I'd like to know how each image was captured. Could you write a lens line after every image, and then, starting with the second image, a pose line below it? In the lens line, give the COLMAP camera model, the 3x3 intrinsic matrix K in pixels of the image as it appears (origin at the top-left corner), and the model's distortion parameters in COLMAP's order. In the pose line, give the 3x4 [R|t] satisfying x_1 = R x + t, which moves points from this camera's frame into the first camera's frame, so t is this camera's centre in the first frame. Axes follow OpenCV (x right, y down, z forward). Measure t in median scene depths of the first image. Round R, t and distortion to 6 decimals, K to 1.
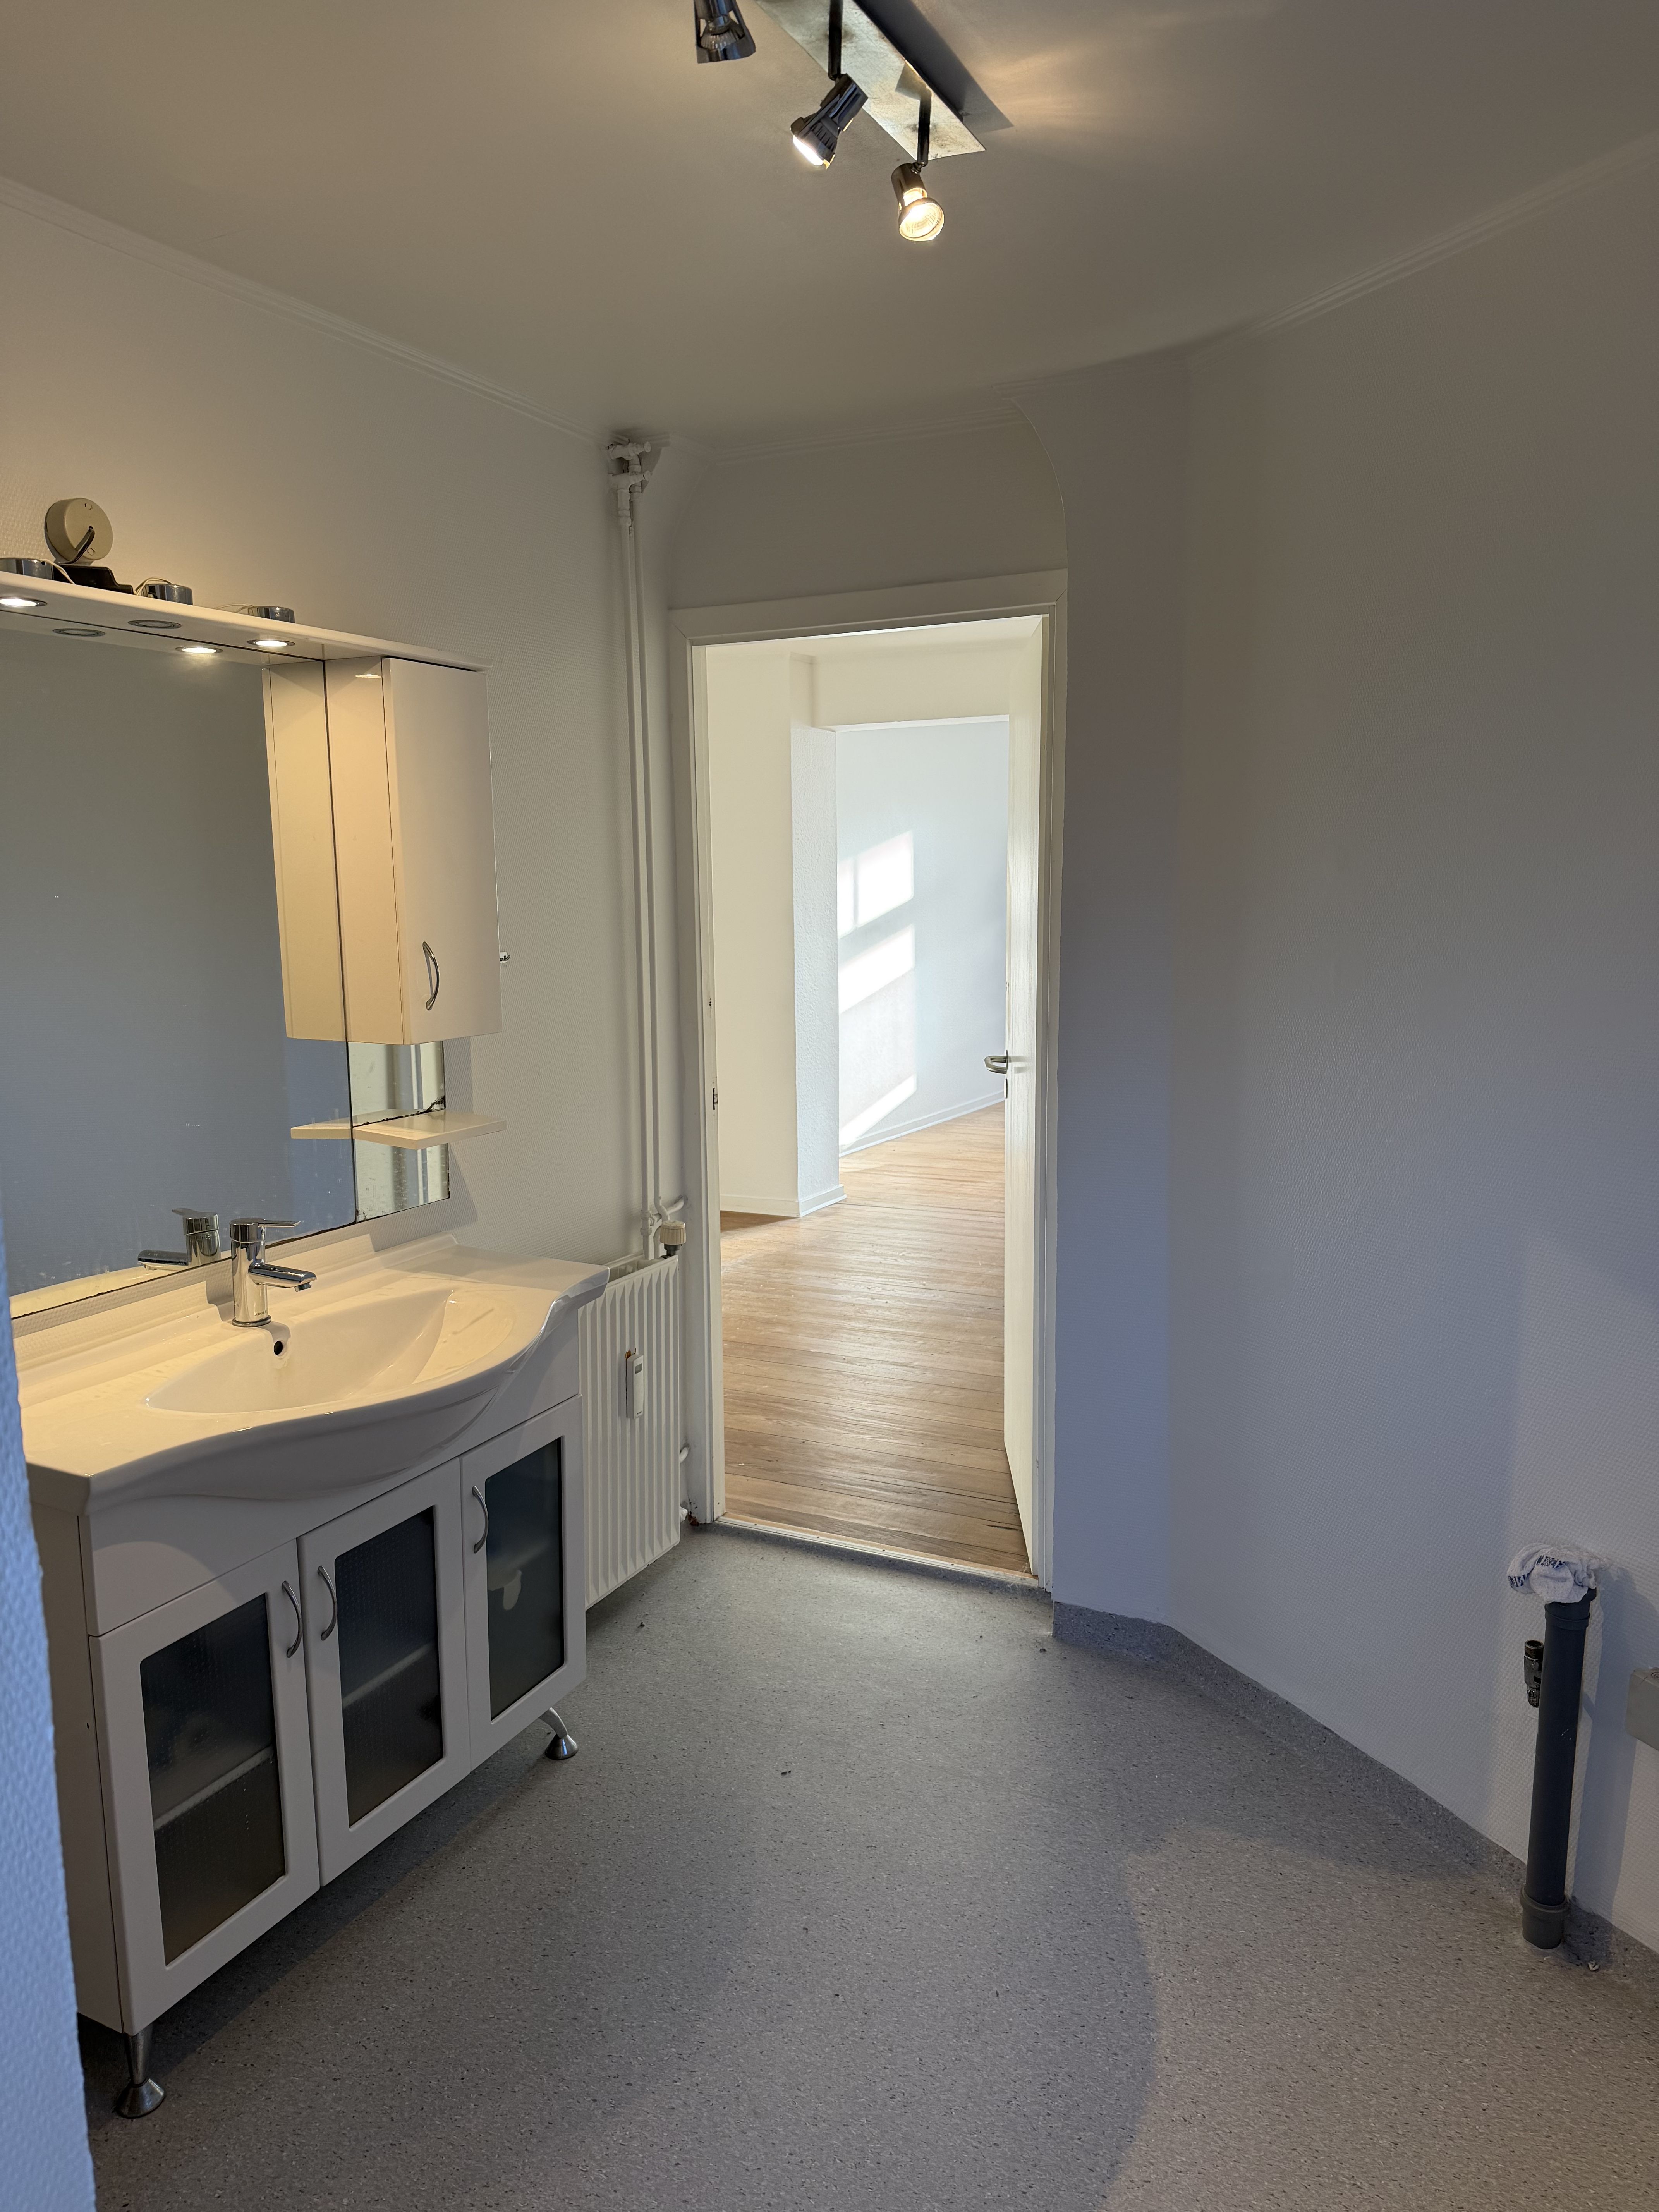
lens RADIAL K [[1545.3, 0, 829.5], [0, 1545.3, 1106.0], [0, 0, 1]] dist [0.080176, -0.086992]
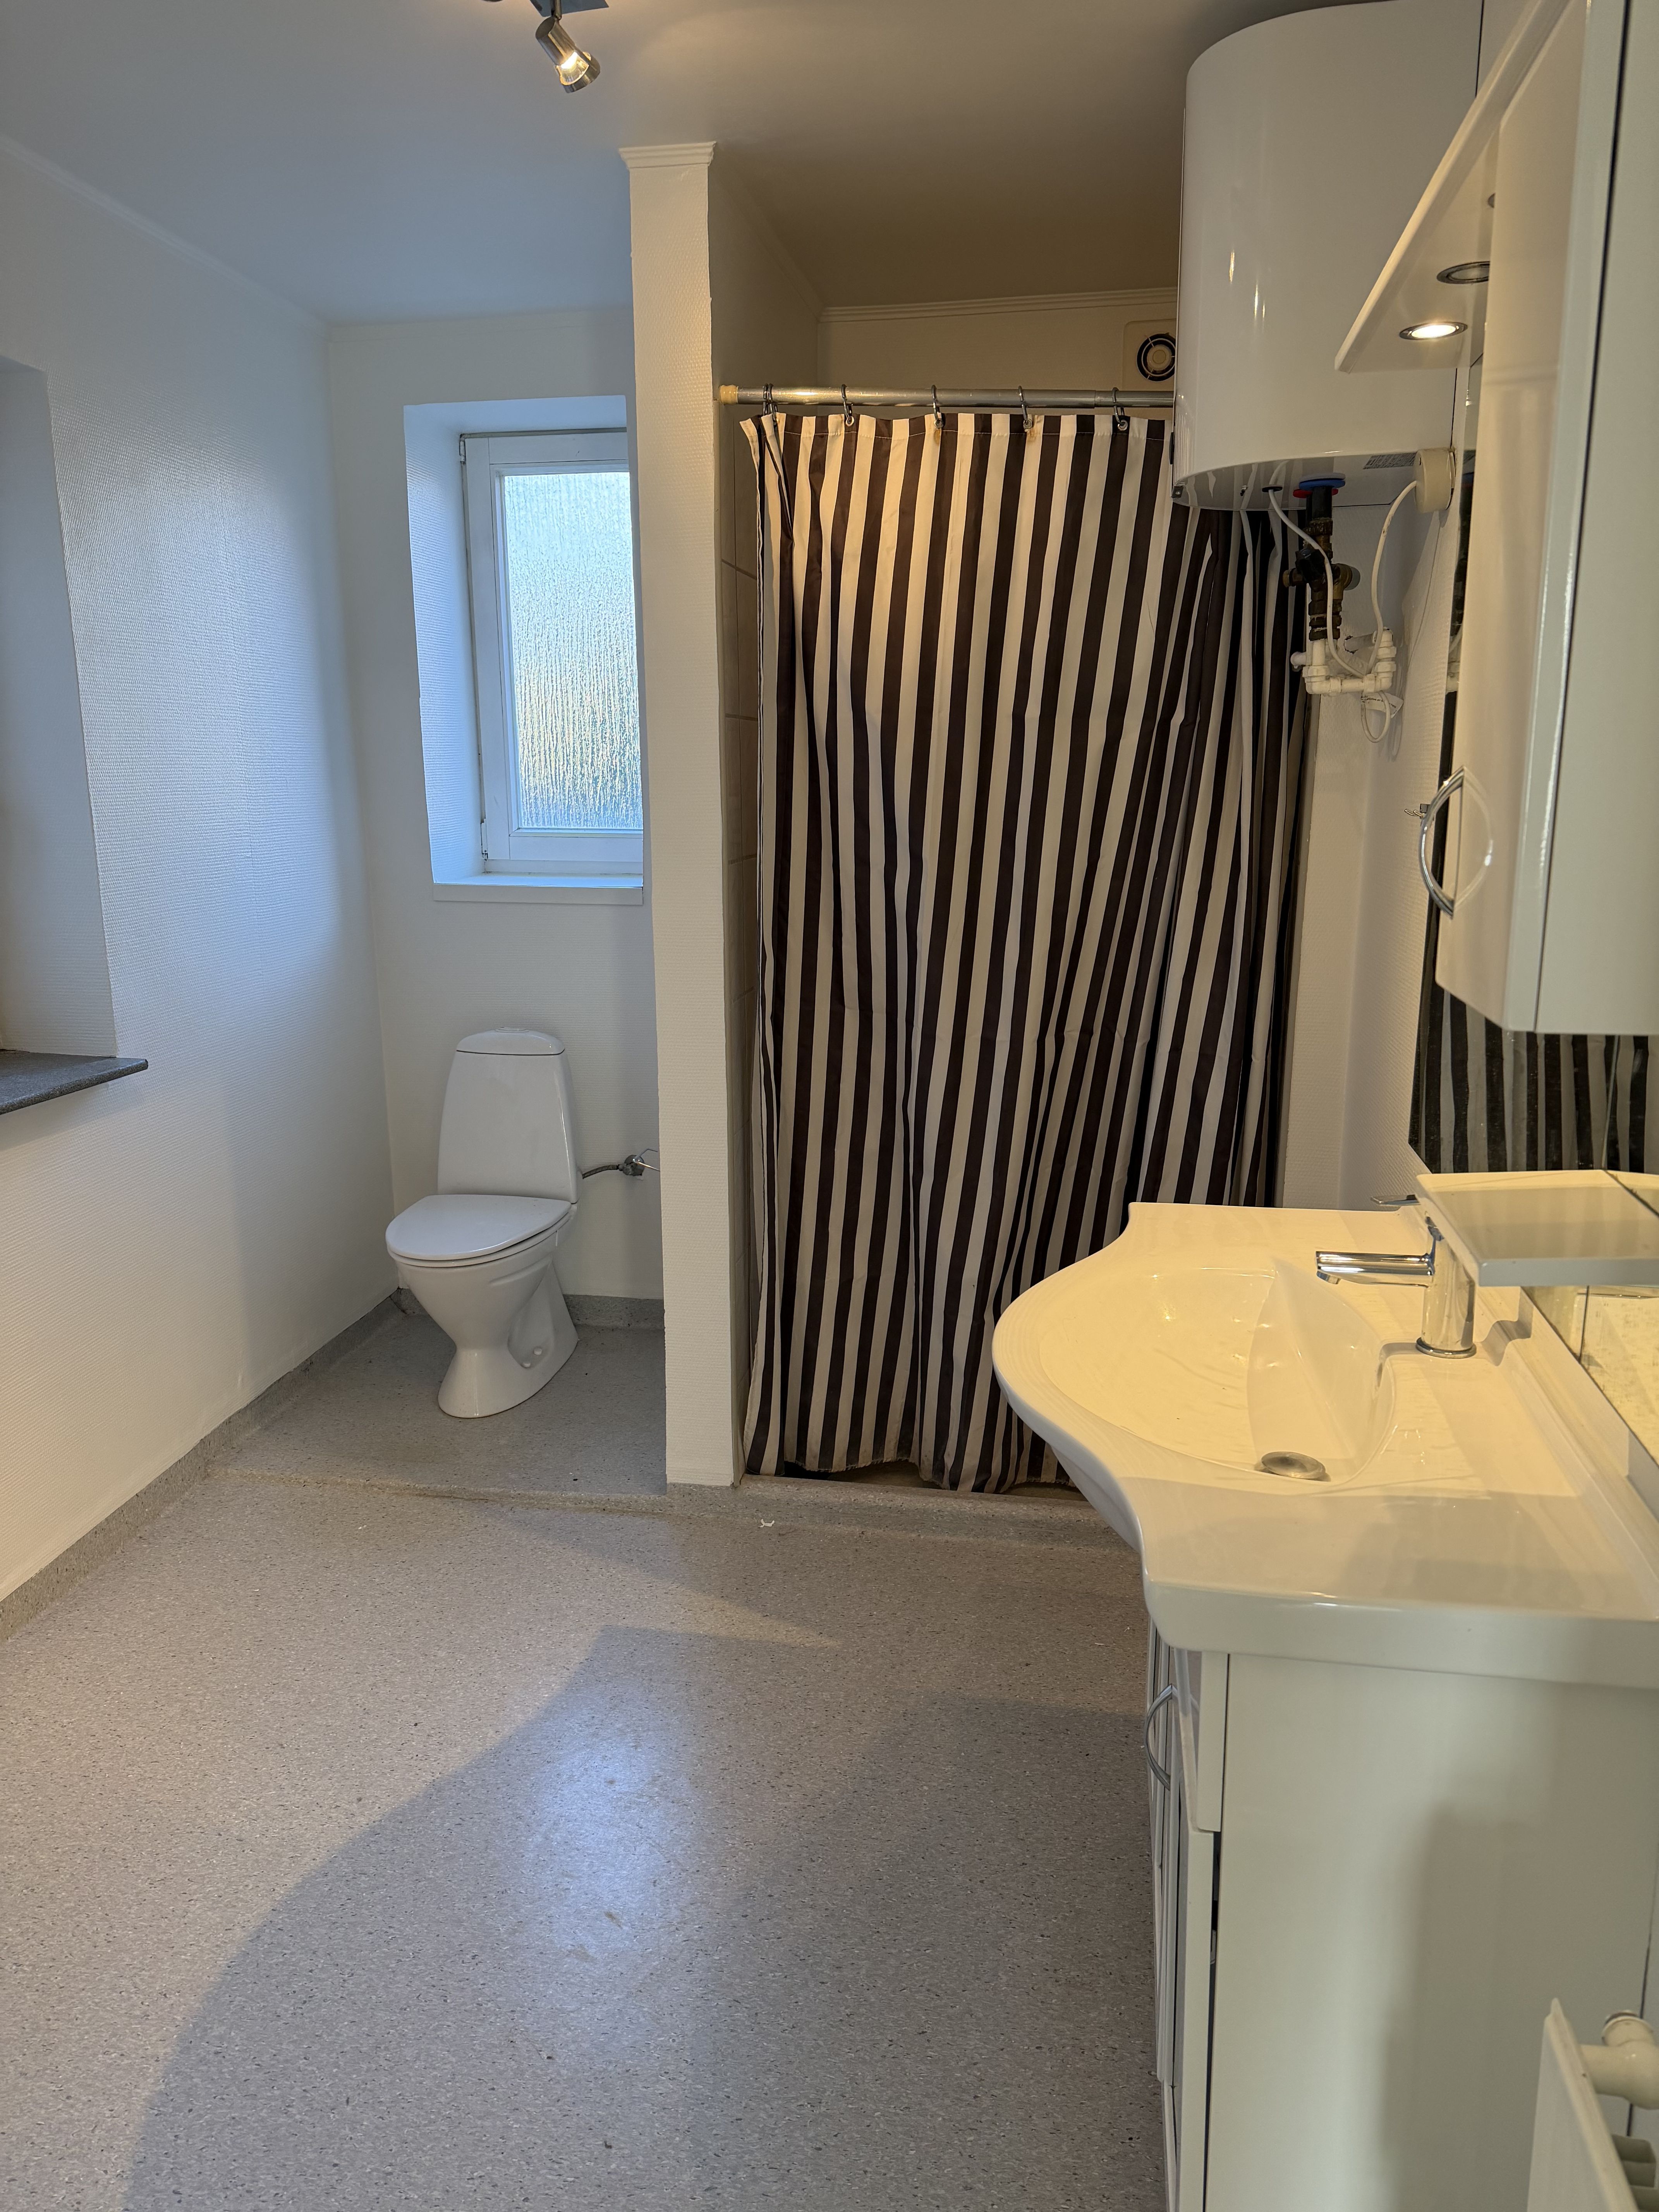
lens RADIAL K [[1545.3, 0, 829.5], [0, 1545.3, 1106.0], [0, 0, 1]] dist [0.080176, -0.086992]
pose [[-0.956316, 0.077696, -0.281819, 0.058768], [-0.025803, 0.937837, 0.346116, -0.196315], [0.291193, 0.338268, -0.894864, 1.633161]]
